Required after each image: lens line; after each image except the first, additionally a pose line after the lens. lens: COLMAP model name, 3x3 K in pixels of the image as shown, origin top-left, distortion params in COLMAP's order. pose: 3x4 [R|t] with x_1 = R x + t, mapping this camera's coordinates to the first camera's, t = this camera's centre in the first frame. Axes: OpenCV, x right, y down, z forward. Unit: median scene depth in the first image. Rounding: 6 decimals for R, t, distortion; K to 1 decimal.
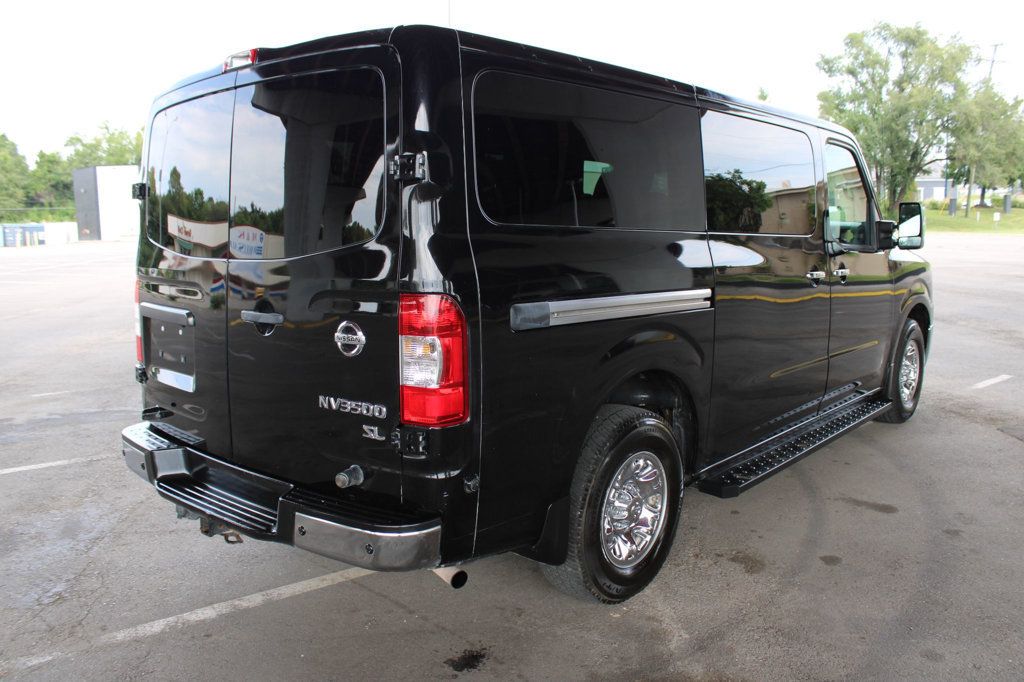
lens RADIAL K [[831.7, 0, 512.9], [0, 831.7, 341.5], [0, 0, 1]] dist [-0.082311, 0.041961]
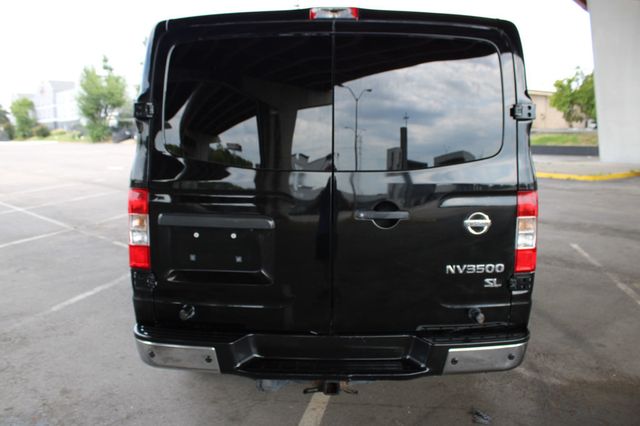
lens RADIAL K [[519.8, 0, 317.1], [0, 519.8, 215.6], [0, 0, 1]] dist [-0.082311, 0.041961]
pose [[0.773281, -0.083704, 0.628514, -0.973676], [0.083580, 0.996055, 0.029821, -0.066142], [-0.628531, 0.029472, 0.777226, 0.452815]]
